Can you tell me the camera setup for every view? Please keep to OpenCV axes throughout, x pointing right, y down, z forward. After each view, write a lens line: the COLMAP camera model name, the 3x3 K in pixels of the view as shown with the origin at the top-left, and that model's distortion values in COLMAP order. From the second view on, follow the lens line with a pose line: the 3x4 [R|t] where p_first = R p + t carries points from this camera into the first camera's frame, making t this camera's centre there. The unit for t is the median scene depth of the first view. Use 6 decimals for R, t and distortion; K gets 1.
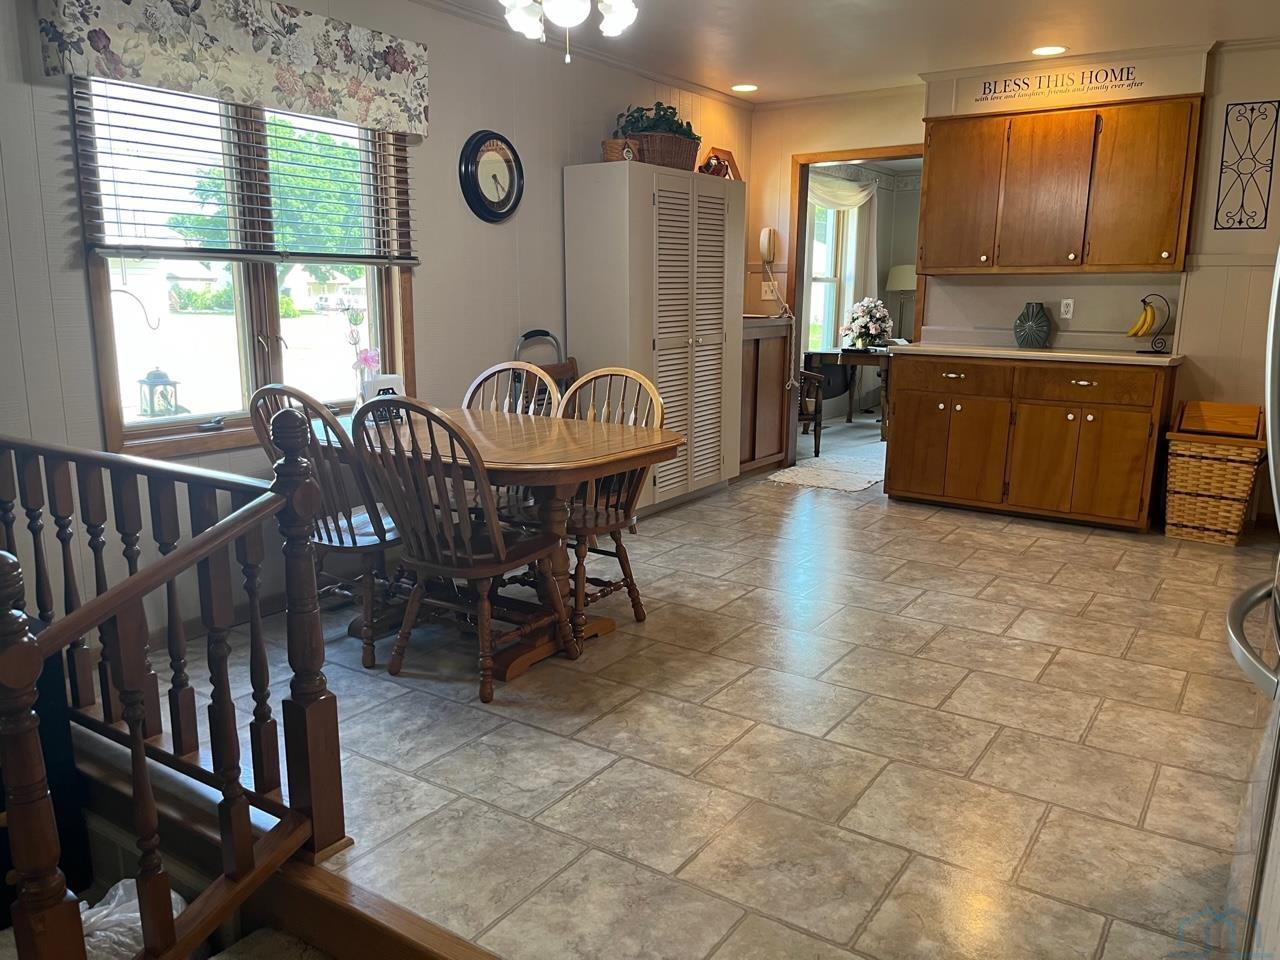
lens RADIAL K [[970.5, 0, 640.6], [0, 970.5, 482.4], [0, 0, 1]] dist [0.036816, -0.050516]
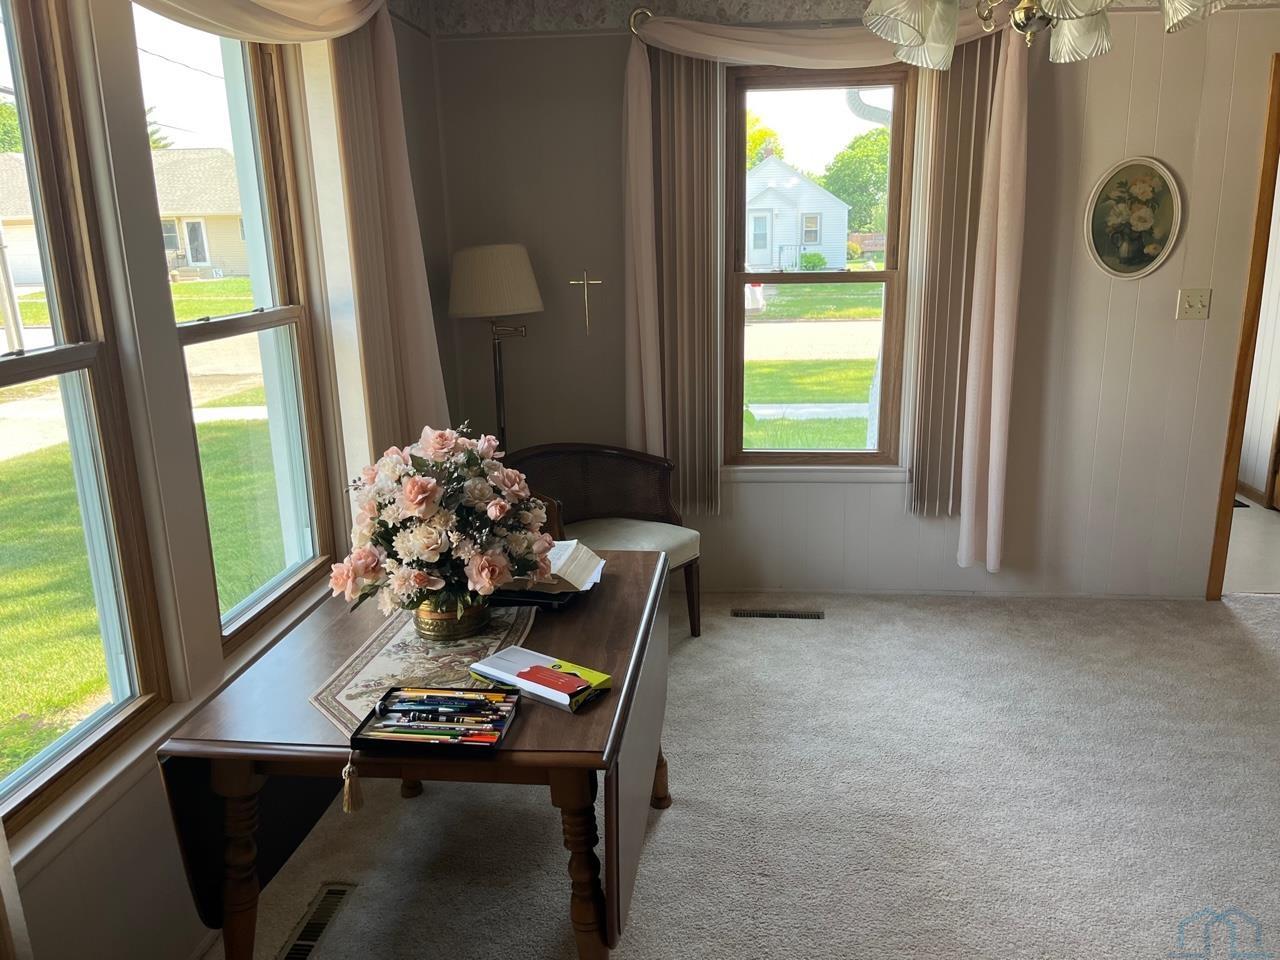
lens RADIAL K [[970.5, 0, 639.4], [0, 970.5, 479.4], [0, 0, 1]] dist [0.036816, -0.050516]
pose [[0.880454, -0.144298, 0.451640, 0.164630], [0.118449, 0.989301, 0.085169, -0.184232], [-0.459098, -0.021491, 0.888126, 0.745203]]
